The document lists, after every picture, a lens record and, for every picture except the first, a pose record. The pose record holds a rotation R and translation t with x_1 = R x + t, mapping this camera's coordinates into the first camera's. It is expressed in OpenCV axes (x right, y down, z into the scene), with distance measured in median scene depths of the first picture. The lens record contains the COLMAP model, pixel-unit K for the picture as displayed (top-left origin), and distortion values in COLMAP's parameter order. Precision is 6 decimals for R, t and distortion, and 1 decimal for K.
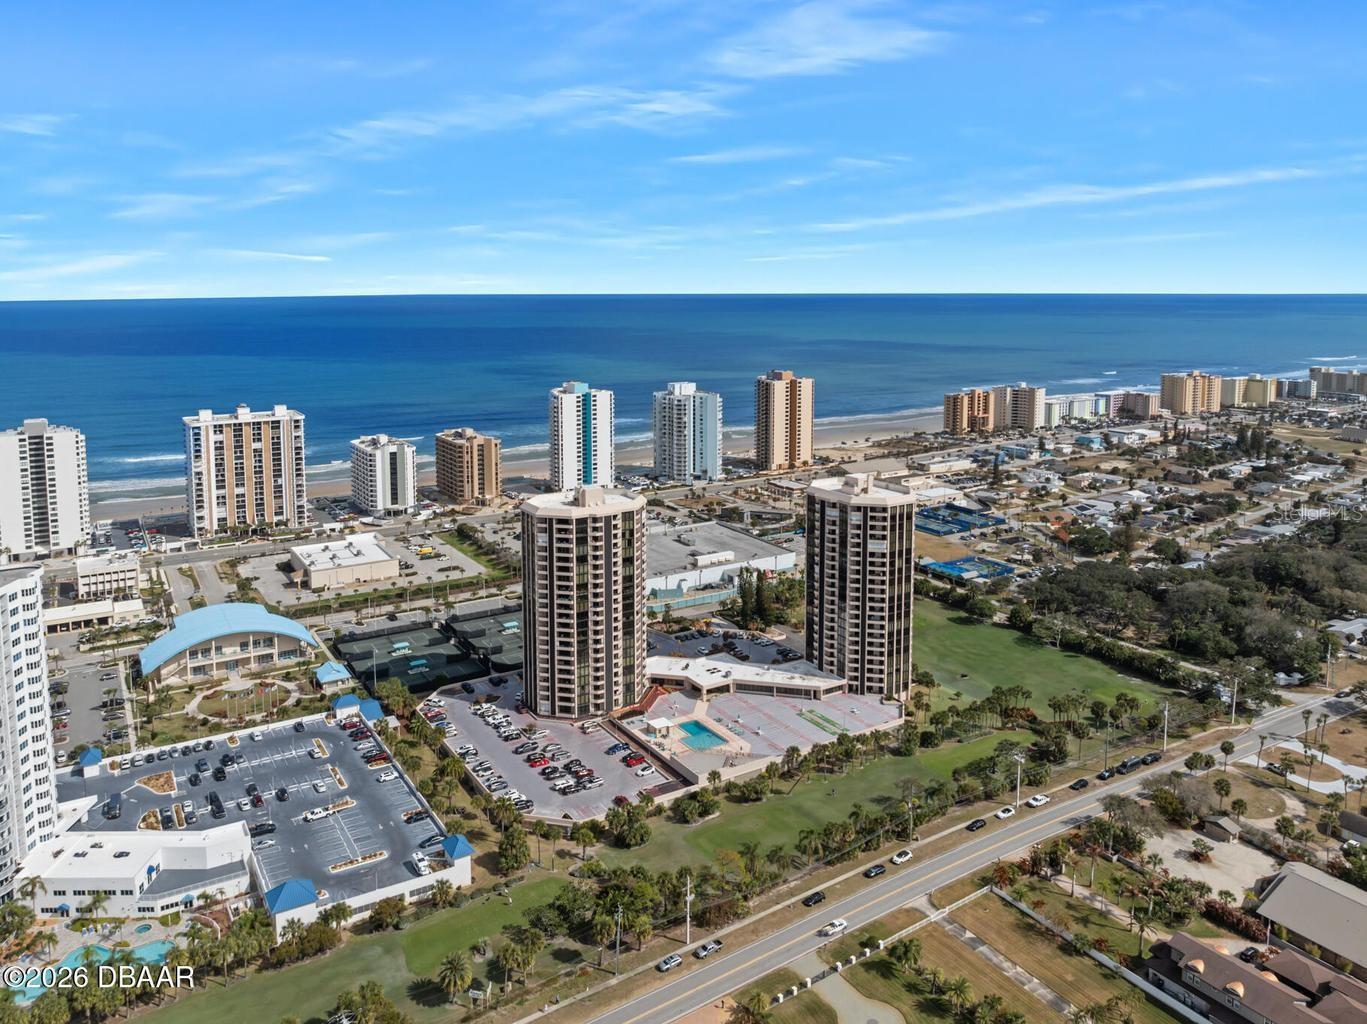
lens RADIAL K [[1026.3, 0, 684.4], [0, 1026.3, 395.8], [0, 0, 1]] dist [-0.029173, -0.000864]
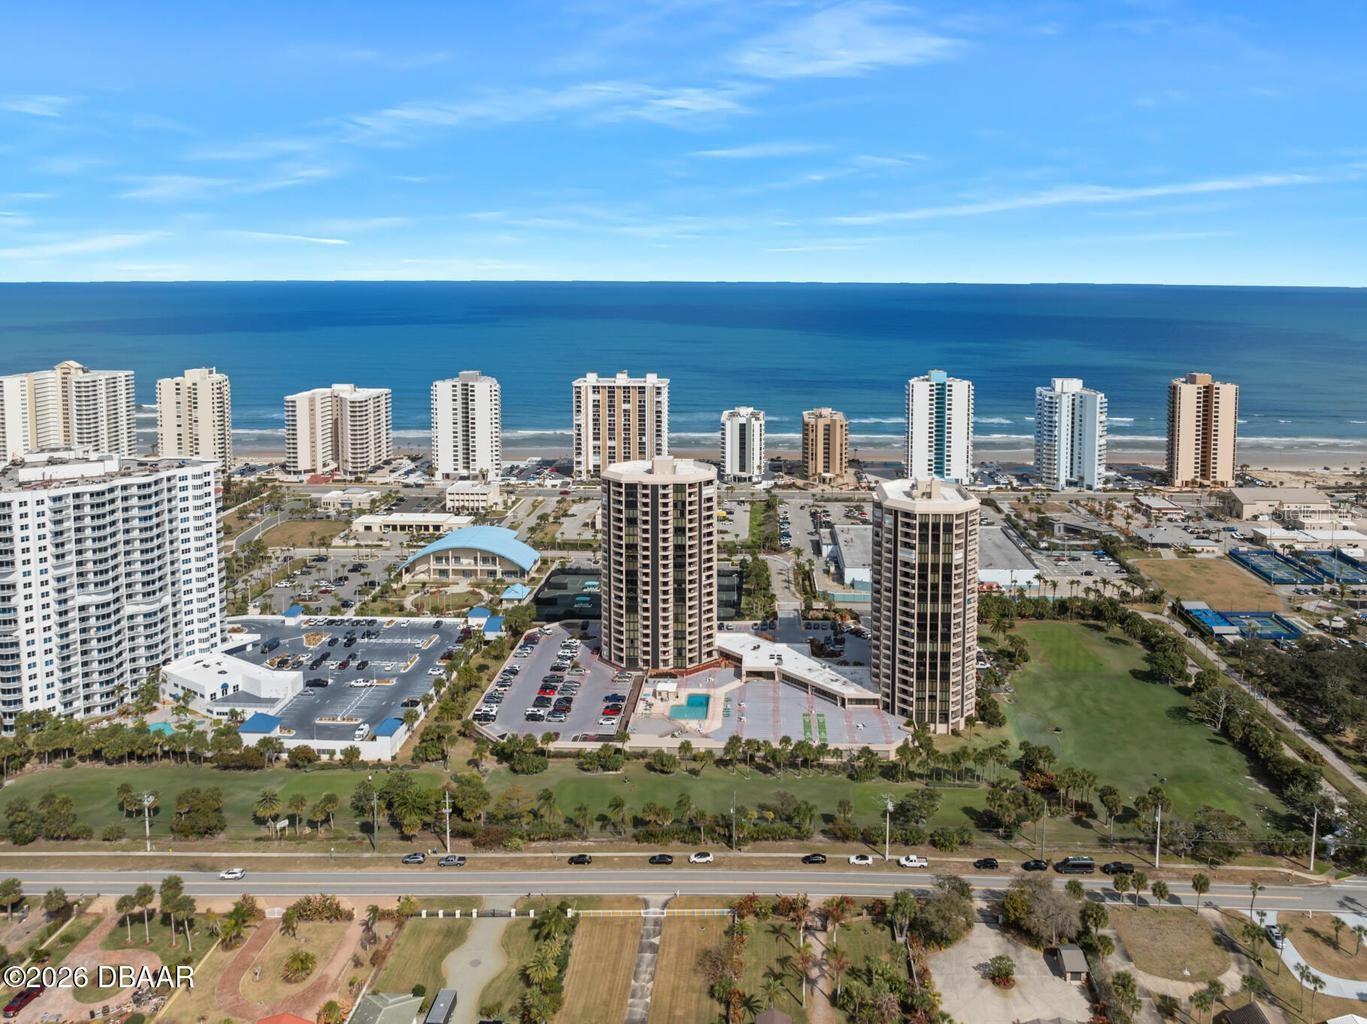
lens RADIAL K [[1034.3, 0, 727.0], [0, 1034.3, 354.6], [0, 0, 1]] dist [-0.023585, -0.000859]
pose [[0.829129, 0.051052, -0.556722, 0.548075], [-0.066798, 0.997735, -0.007989, -0.014441], [0.555053, 0.043811, 0.830661, 0.129077]]
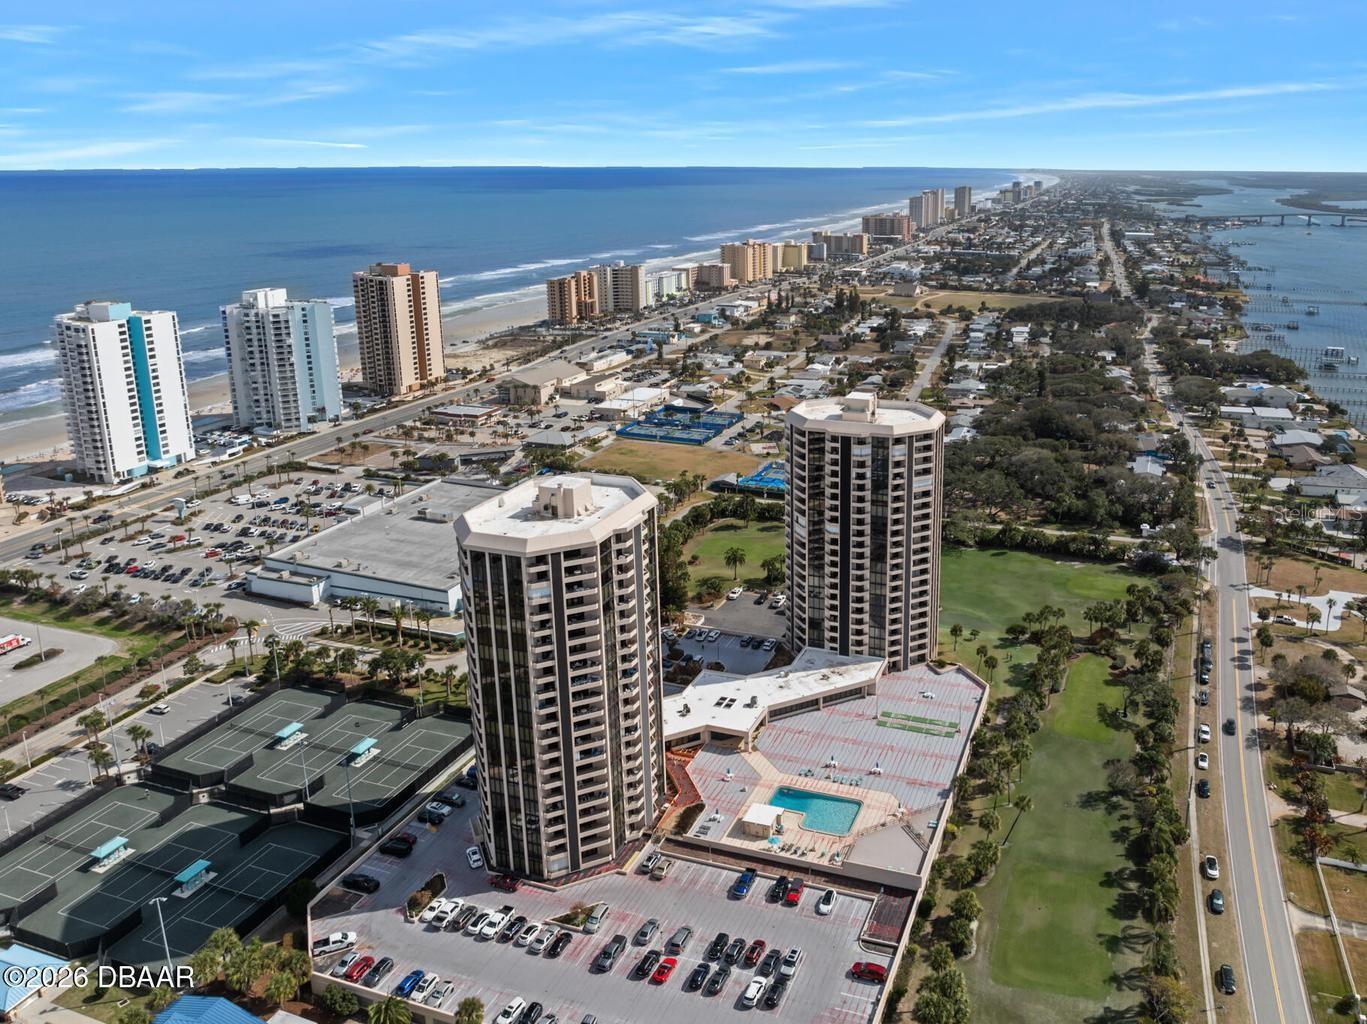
lens RADIAL K [[1016.6, 0, 862.8], [0, 1016.6, 392.3], [0, 0, 1]] dist [-0.026747, -0.003440]
pose [[0.745109, -0.141579, 0.651742, -0.330306], [0.062928, 0.987773, 0.142632, -0.034090], [-0.663967, -0.065264, 0.744908, 0.447128]]
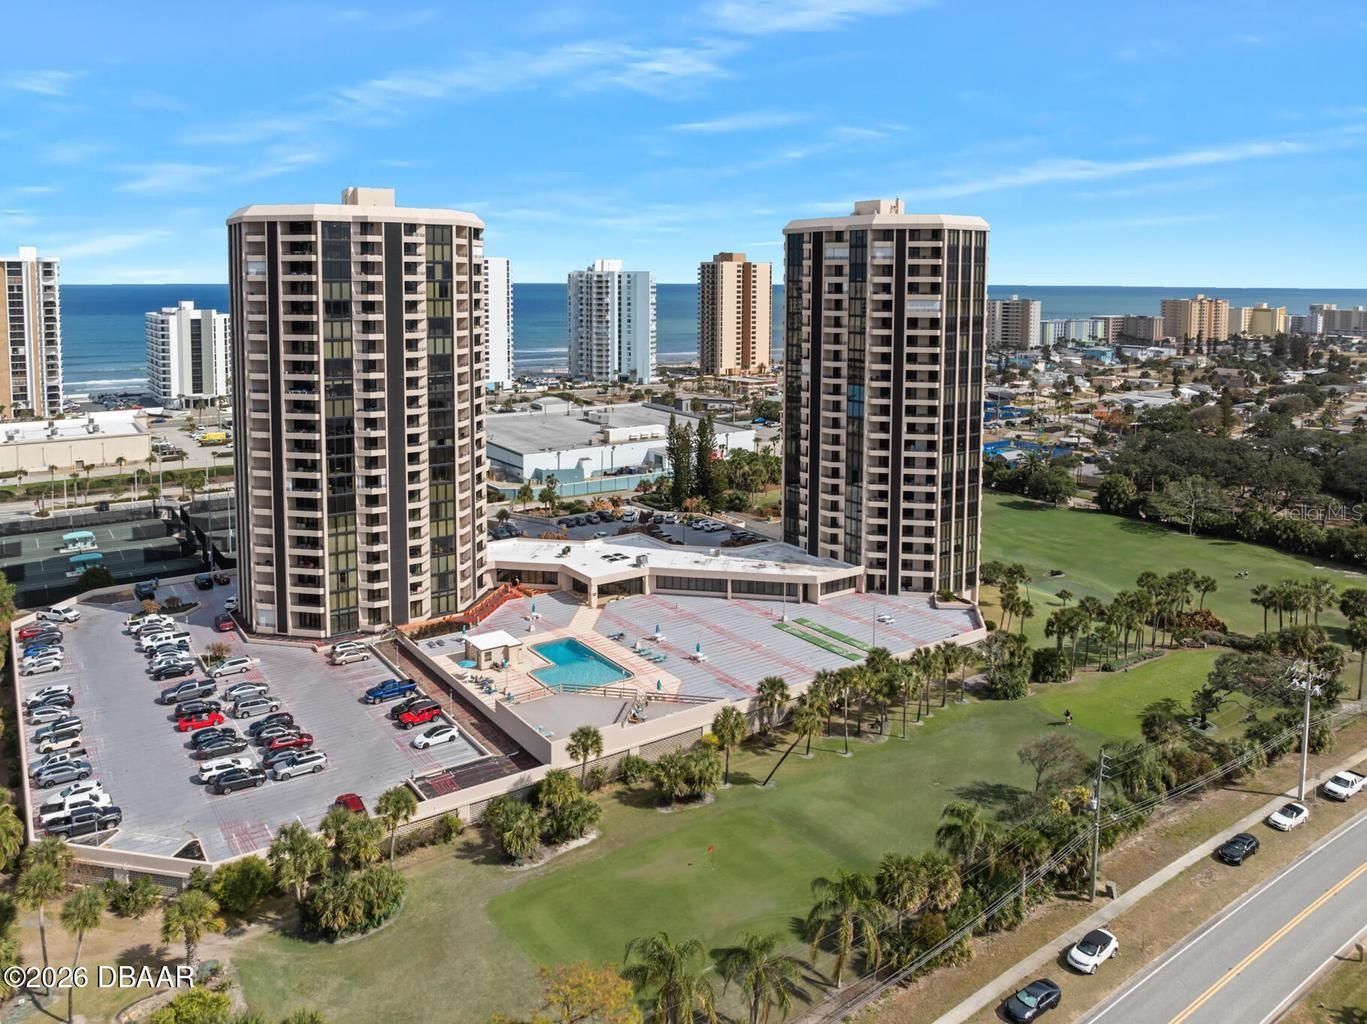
lens RADIAL K [[1023.1, 0, 690.7], [0, 1023.1, 369.2], [0, 0, 1]] dist [-0.027930, -0.009140]
pose [[0.998288, 0.003084, 0.058405, 0.037478], [-0.001783, 0.999749, -0.022312, 0.186395], [-0.058459, 0.022169, 0.998044, 0.472339]]
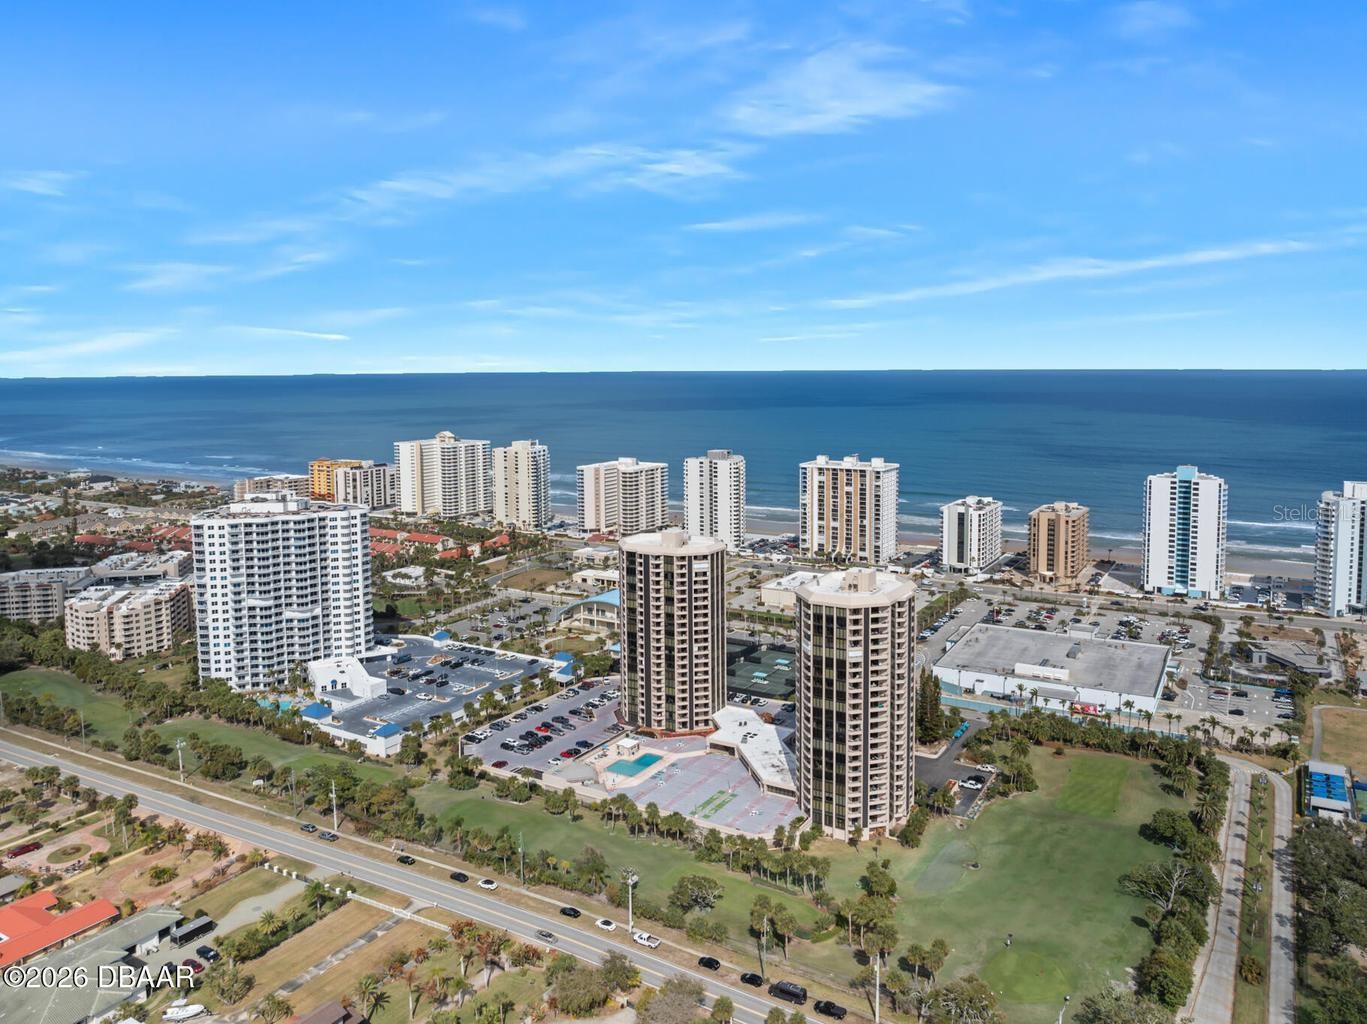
lens RADIAL K [[995.7, 0, 691.4], [0, 995.7, 444.3], [0, 0, 1]] dist [-0.025729, -0.010456]
pose [[0.452317, 0.073063, -0.888860, 0.871818], [-0.090153, 0.995279, 0.035934, -0.047107], [0.887289, 0.063880, 0.456768, 0.496814]]
